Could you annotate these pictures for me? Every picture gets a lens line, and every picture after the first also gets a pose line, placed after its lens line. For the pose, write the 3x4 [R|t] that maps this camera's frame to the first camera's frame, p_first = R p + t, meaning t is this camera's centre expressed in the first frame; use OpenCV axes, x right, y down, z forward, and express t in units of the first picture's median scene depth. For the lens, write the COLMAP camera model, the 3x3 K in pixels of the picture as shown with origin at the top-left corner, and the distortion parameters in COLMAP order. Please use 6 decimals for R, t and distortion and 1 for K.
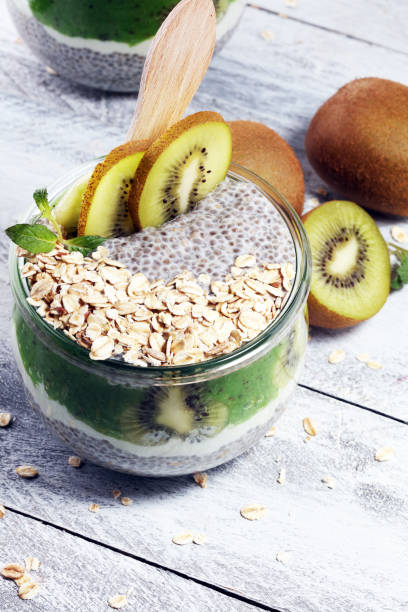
lens RADIAL K [[2051.6, 0, 204.0], [0, 2051.6, 306.0], [0, 0, 1]] dist [-0.119139, -1.116528]
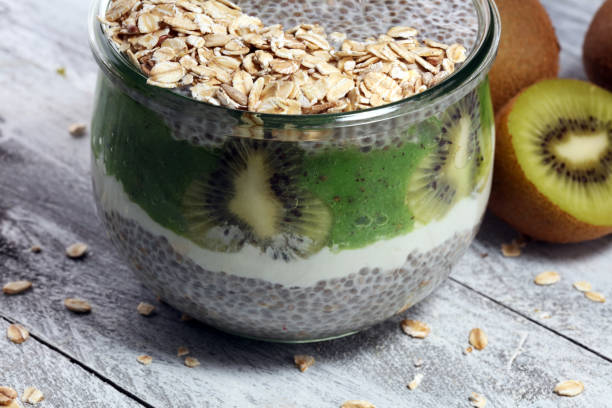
lens RADIAL K [[2201.8, 0, 306.0], [0, 2201.8, 204.0], [0, 0, 1]] dist [-0.076343, -0.451831]
pose [[0.954585, 0.167233, -0.246577, 0.189244], [-0.230177, 0.939426, -0.253963, 0.240181], [0.189170, 0.299186, 0.935255, 0.282681]]
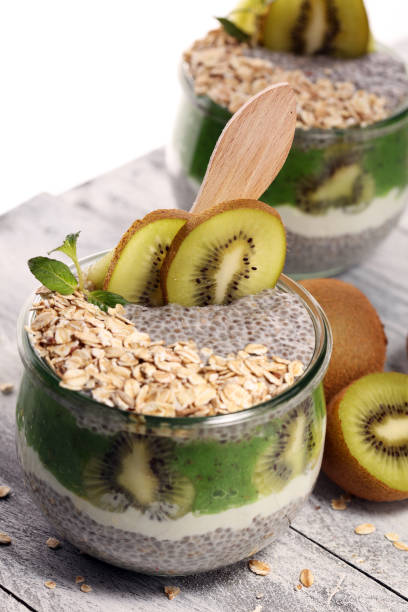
lens RADIAL K [[2051.6, 0, 204.0], [0, 2051.6, 306.0], [0, 0, 1]] dist [-0.119139, -1.116528]
pose [[0.944407, 0.207068, -0.255378, 0.235808], [-0.272465, 0.927639, -0.255439, 0.208903], [0.184005, 0.310820, 0.932488, 0.100563]]
